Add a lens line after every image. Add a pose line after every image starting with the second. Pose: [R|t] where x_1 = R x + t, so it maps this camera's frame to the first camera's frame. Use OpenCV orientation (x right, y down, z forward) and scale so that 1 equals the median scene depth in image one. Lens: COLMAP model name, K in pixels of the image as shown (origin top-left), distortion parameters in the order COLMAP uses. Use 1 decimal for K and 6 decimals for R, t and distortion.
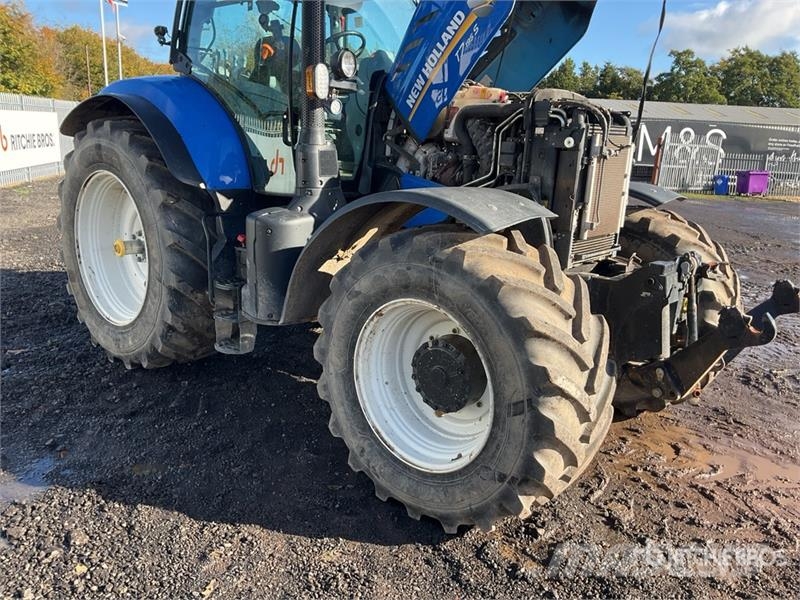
lens RADIAL K [[654.6, 0, 400.9], [0, 654.6, 297.1], [0, 0, 1]] dist [0.096687, -0.163255]
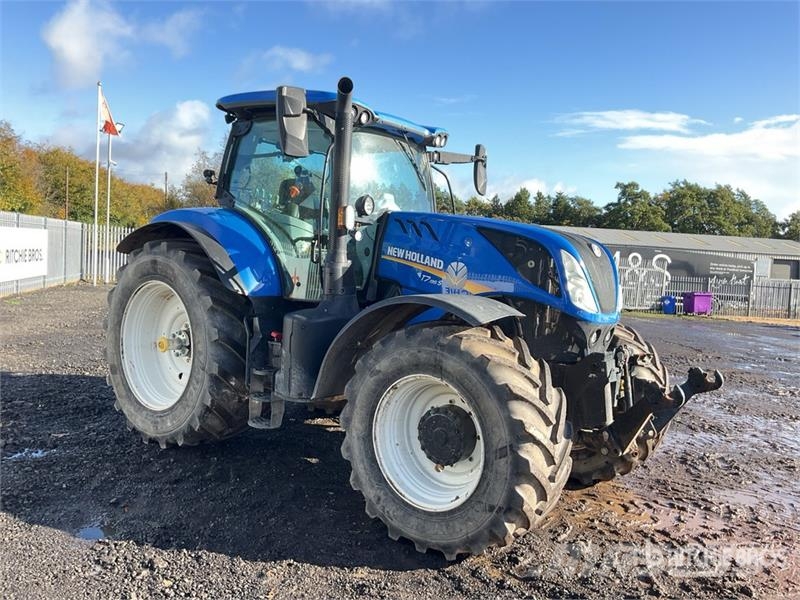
lens RADIAL K [[644.3, 0, 400.0], [0, 644.3, 300.0], [0, 0, 1]] dist [0.109993, -0.208777]
pose [[0.998654, 0.011423, 0.050598, -0.080504], [-0.002642, 0.985384, -0.170326, 0.065762], [-0.051804, 0.169963, 0.984088, -0.278809]]
